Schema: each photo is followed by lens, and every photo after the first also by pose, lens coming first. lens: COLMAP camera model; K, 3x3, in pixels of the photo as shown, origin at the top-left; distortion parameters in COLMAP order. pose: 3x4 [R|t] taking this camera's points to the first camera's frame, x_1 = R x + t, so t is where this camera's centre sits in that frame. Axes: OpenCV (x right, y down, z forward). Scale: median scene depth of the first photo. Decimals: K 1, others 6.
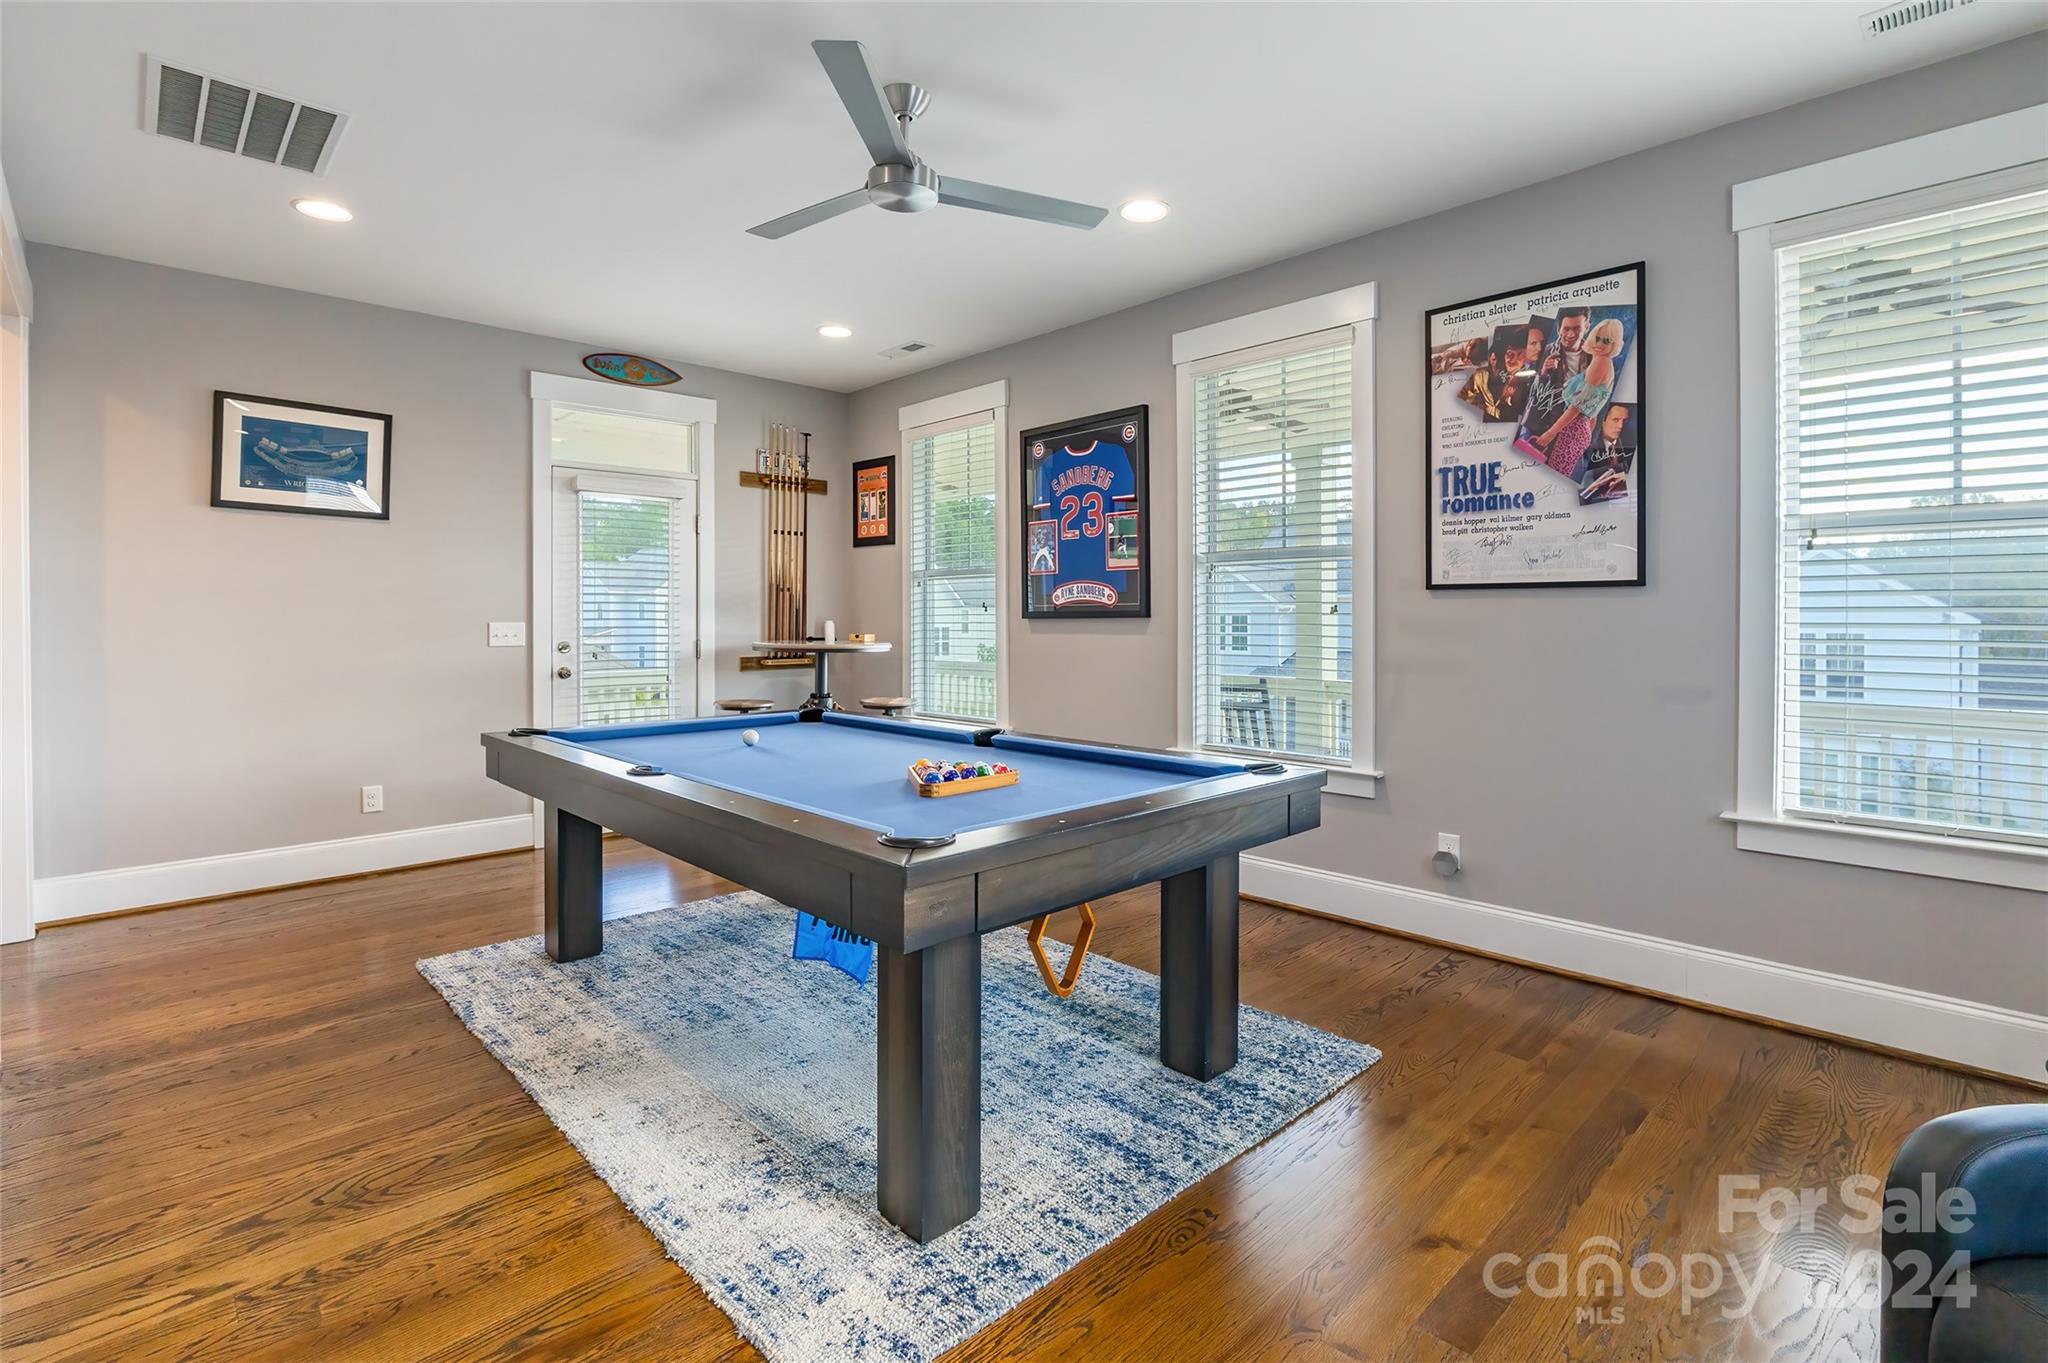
lens RADIAL K [[941.3, 0, 1044.2], [0, 941.3, 616.6], [0, 0, 1]] dist [-0.019048, 0.002708]
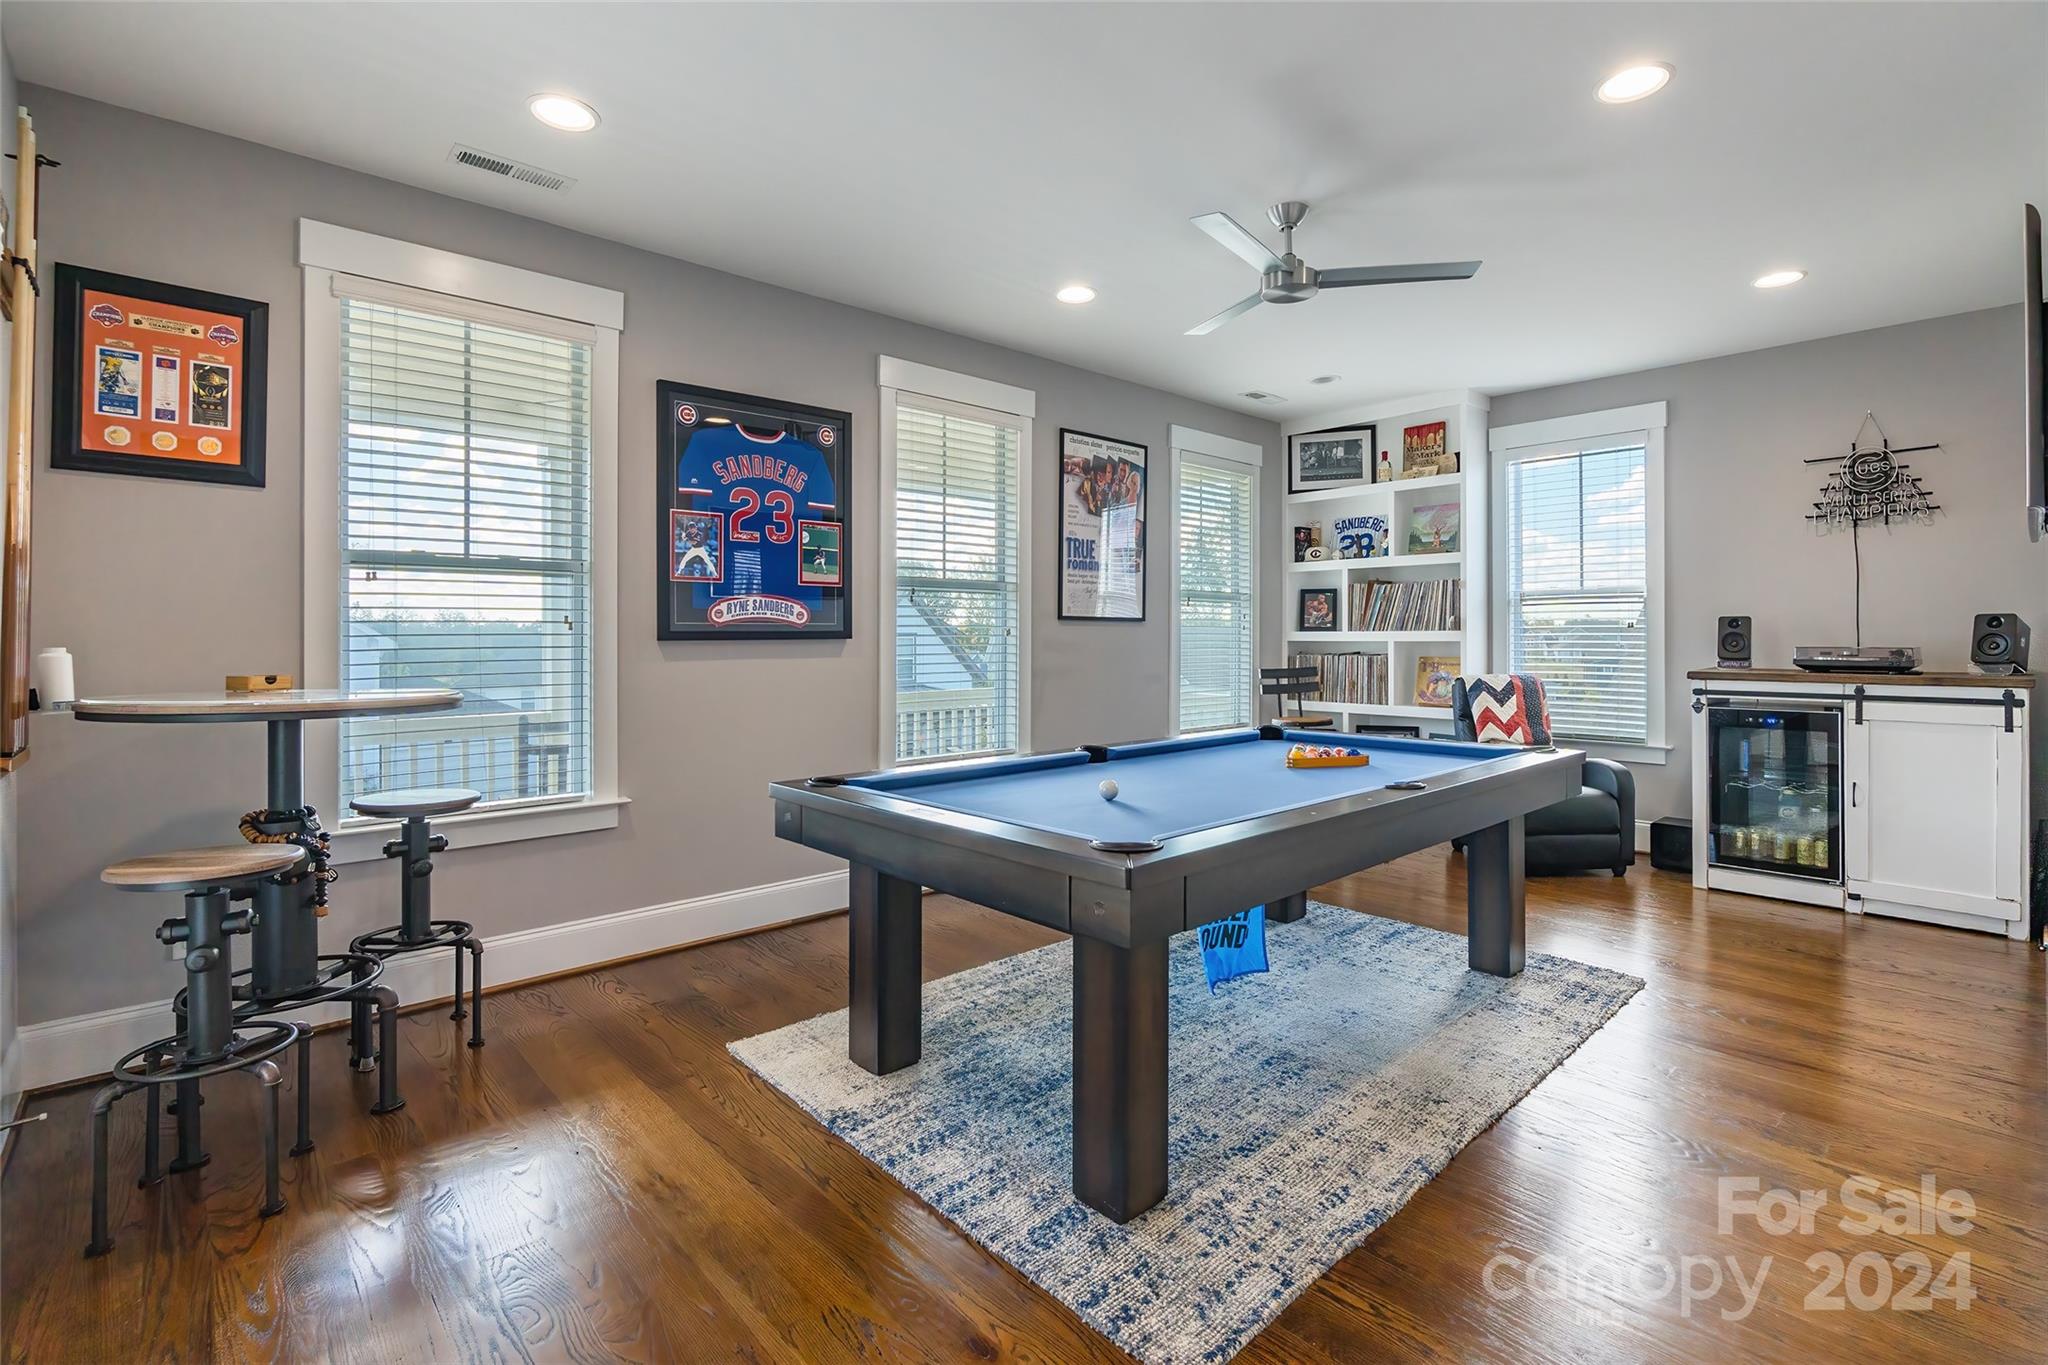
lens RADIAL K [[941.3, 0, 1057.1], [0, 941.3, 632.4], [0, 0, 1]] dist [-0.019048, 0.002708]
pose [[0.021700, 0.002077, 0.999762, -0.822119], [-0.004950, 0.999986, -0.001970, -0.004381], [-0.999752, -0.004906, 0.021710, 0.760496]]
